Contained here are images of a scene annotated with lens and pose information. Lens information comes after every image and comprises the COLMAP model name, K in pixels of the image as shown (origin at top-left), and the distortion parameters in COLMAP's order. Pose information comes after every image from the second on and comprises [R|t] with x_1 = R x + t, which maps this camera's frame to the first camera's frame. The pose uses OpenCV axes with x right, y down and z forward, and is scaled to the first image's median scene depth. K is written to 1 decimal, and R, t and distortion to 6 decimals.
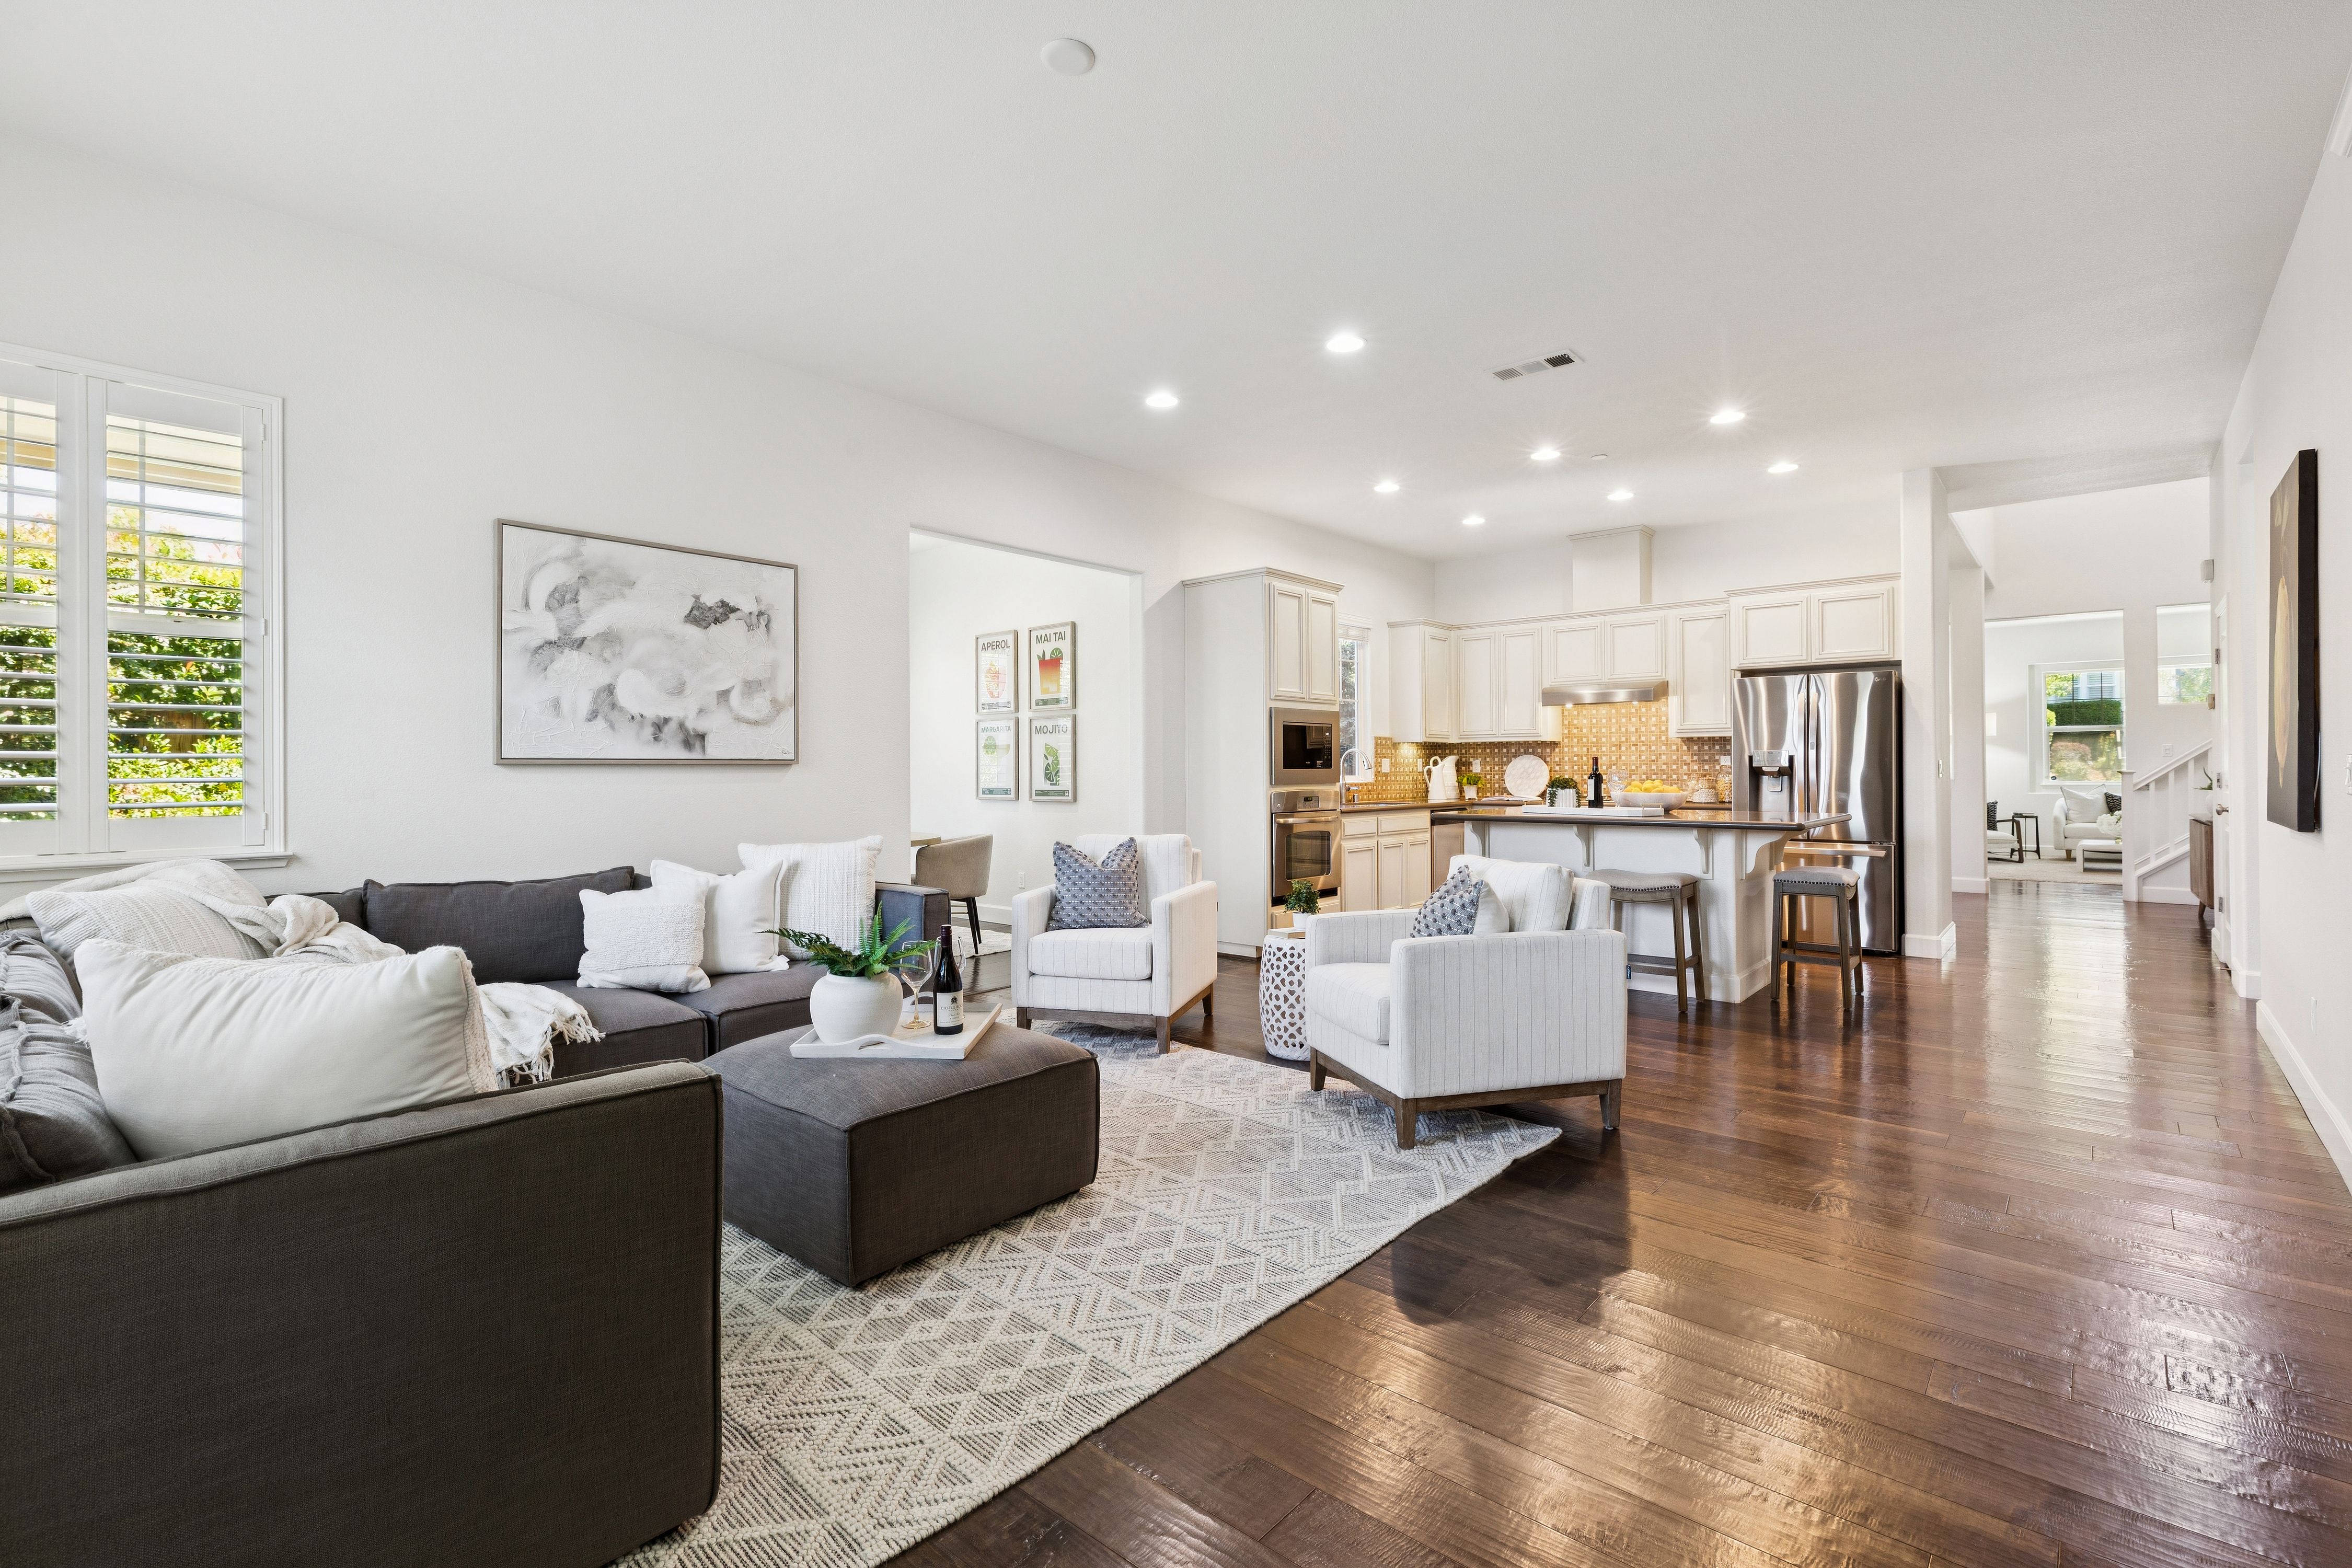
lens RADIAL K [[1039.0, 0, 1179.4], [0, 1039.0, 766.5], [0, 0, 1]] dist [0.002829, 0.000407]
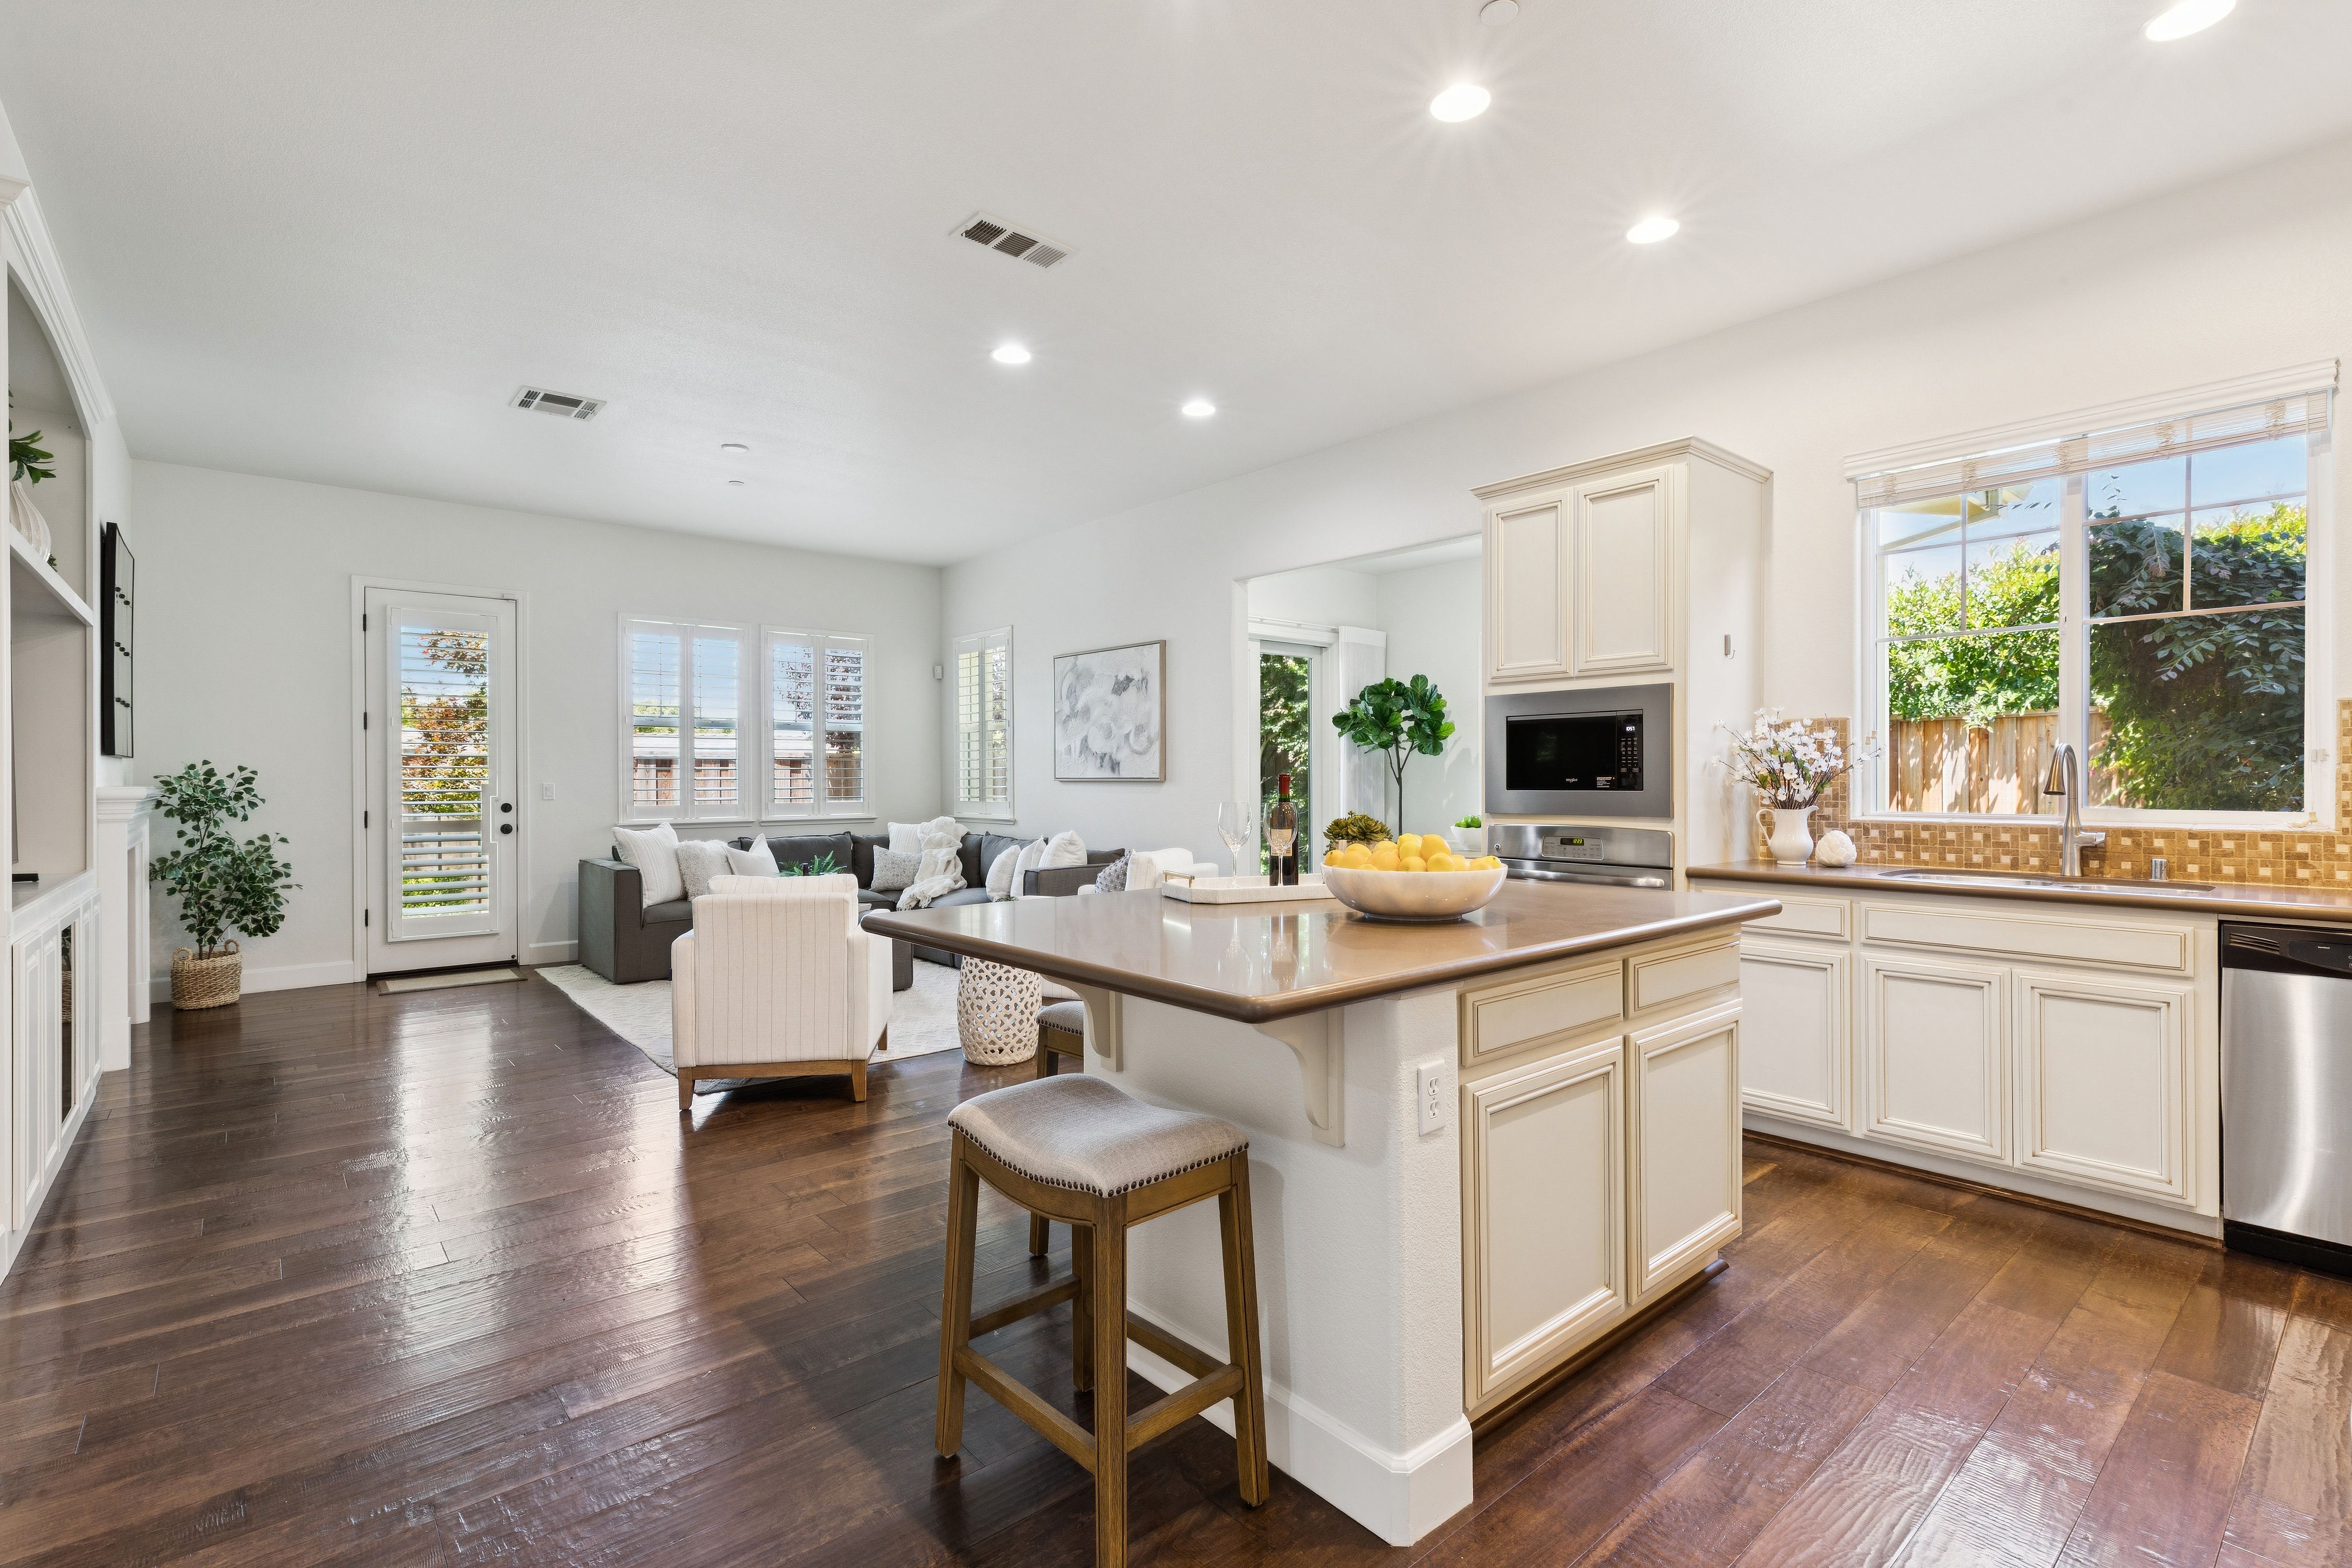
lens RADIAL K [[1082.7, 0, 1165.8], [0, 1082.7, 784.1], [0, 0, 1]] dist [0.002706, 0.000344]
pose [[-0.142830, 0.009417, -0.989702, 0.737925], [0.004030, 0.999952, 0.008933, -0.007661], [0.989739, -0.002712, -0.142861, 0.825540]]
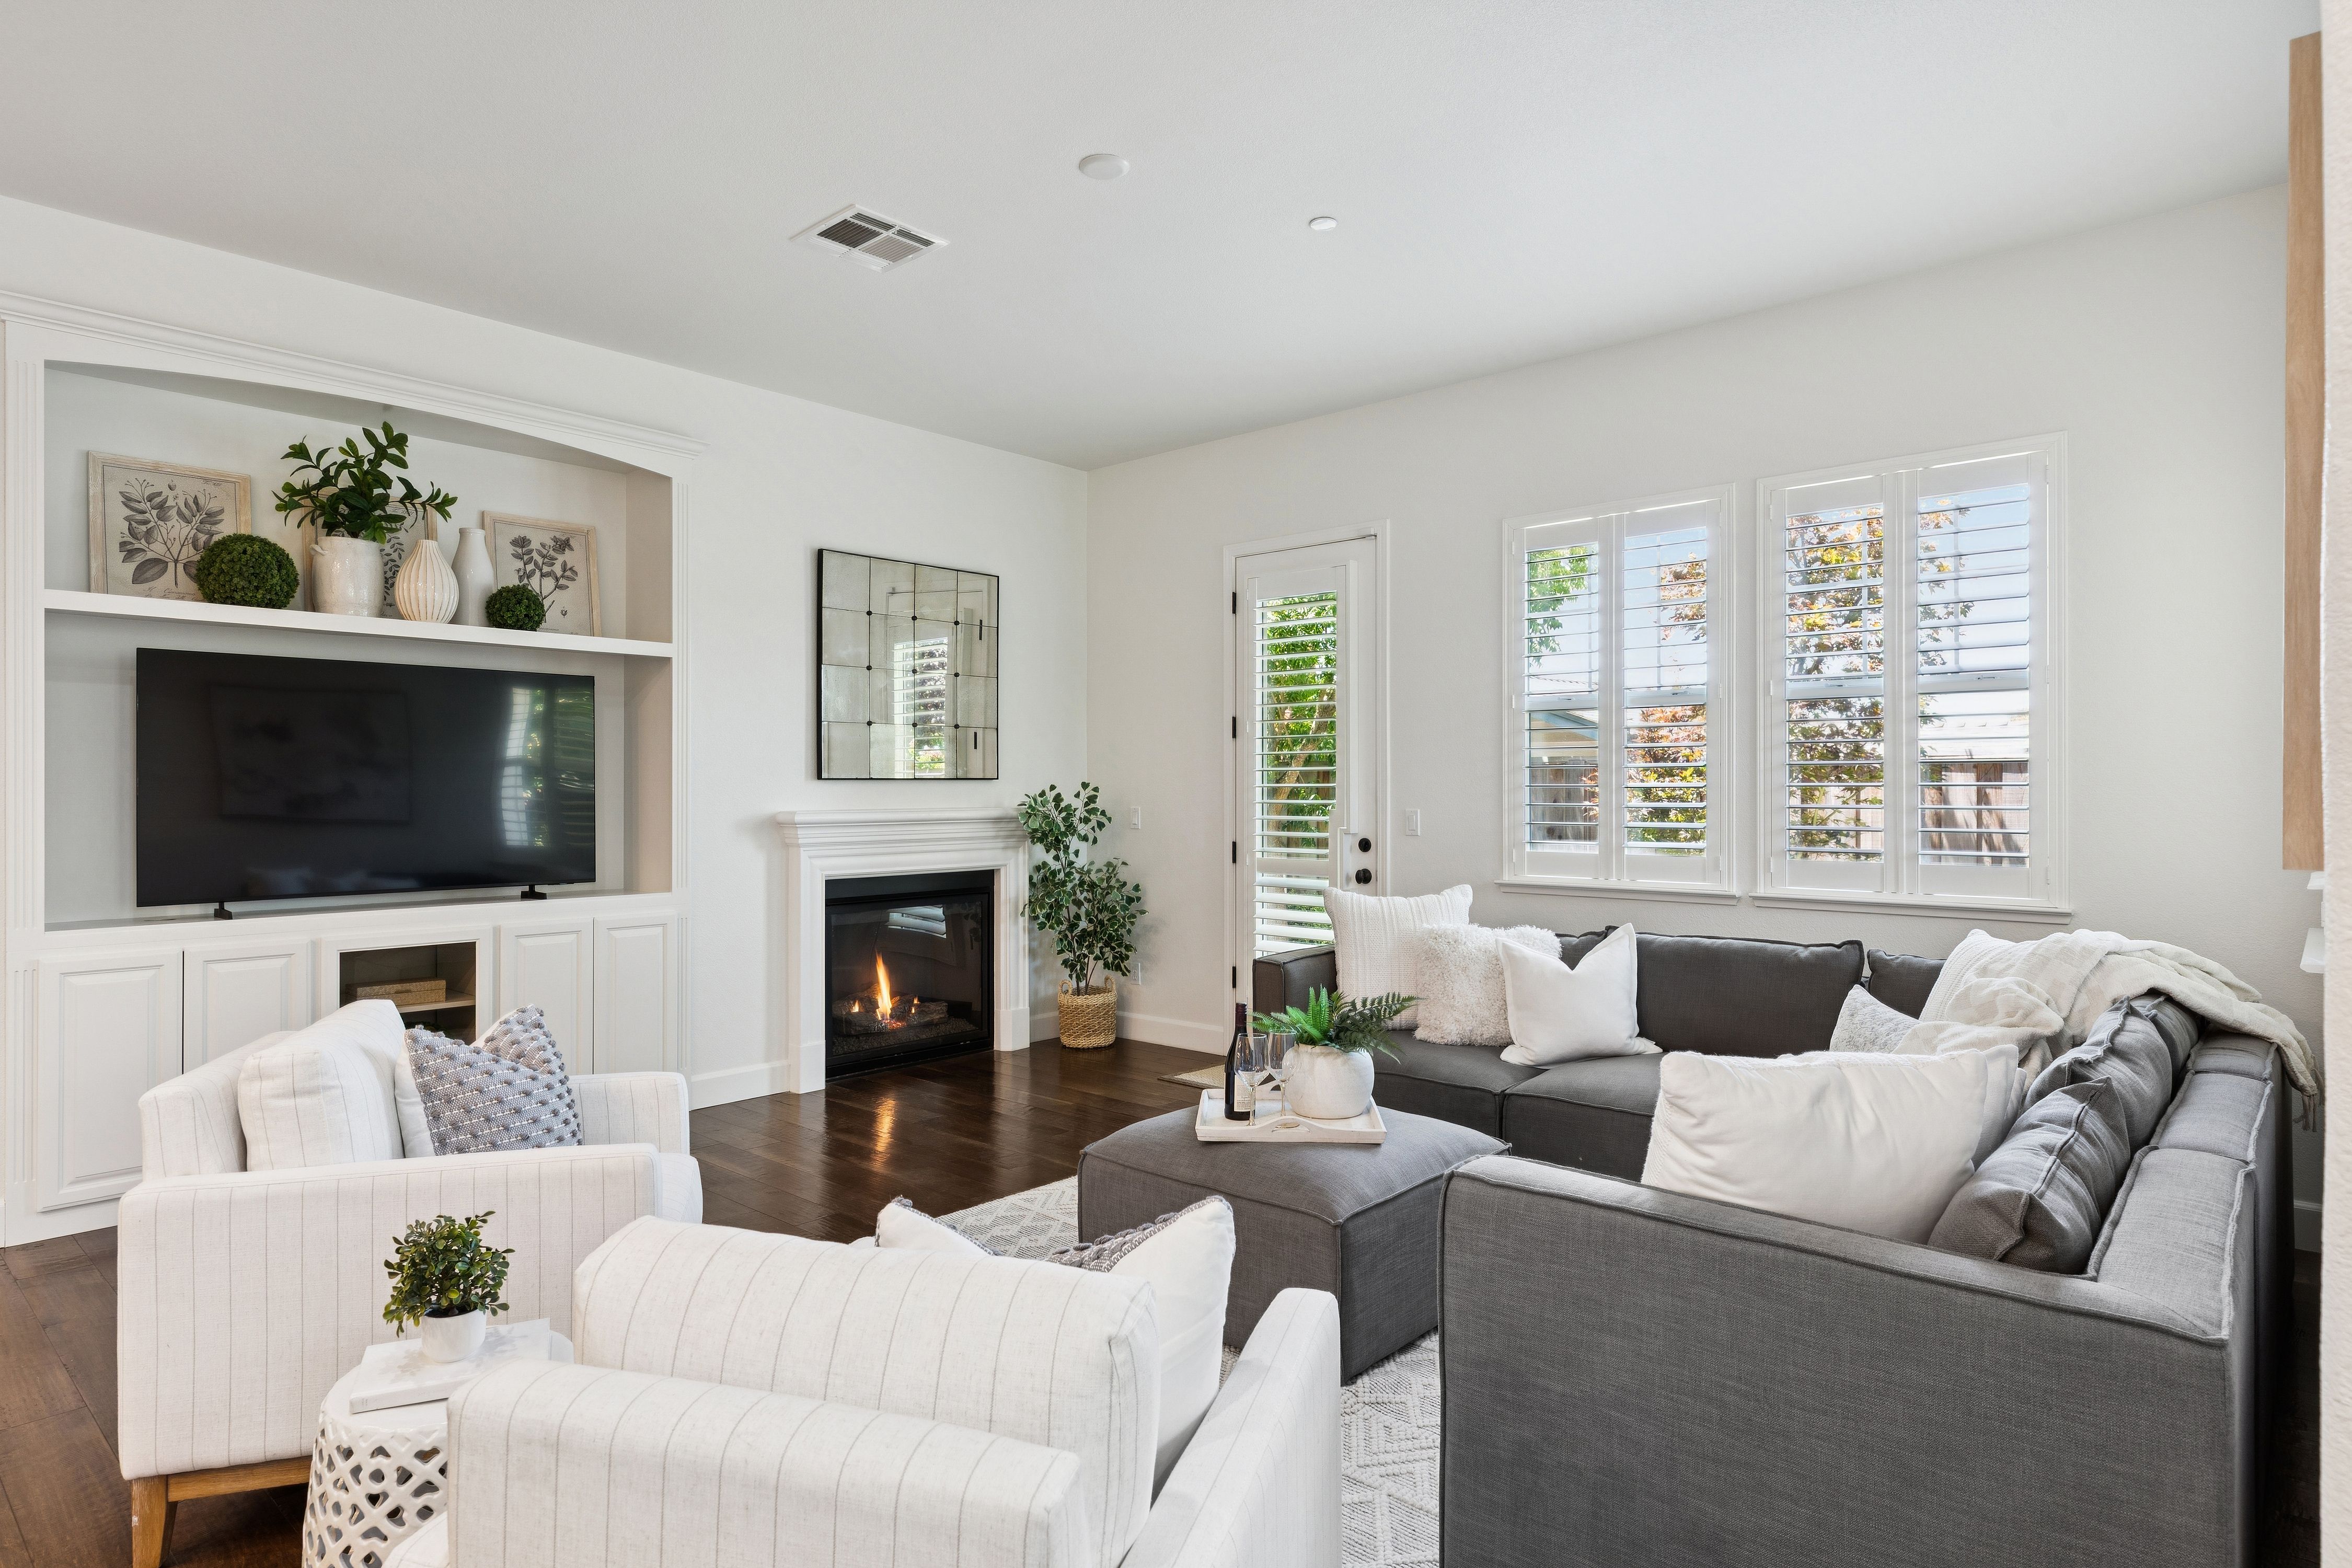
lens RADIAL K [[1266.5, 0, 1150.9], [0, 1266.5, 782.7], [0, 0, 1]] dist [0.005051, -0.000734]
pose [[-0.999864, 0.008519, 0.014086, -0.058018], [0.008430, 0.999944, -0.006381, -0.015590], [-0.014139, -0.006261, -0.999880, 0.877279]]
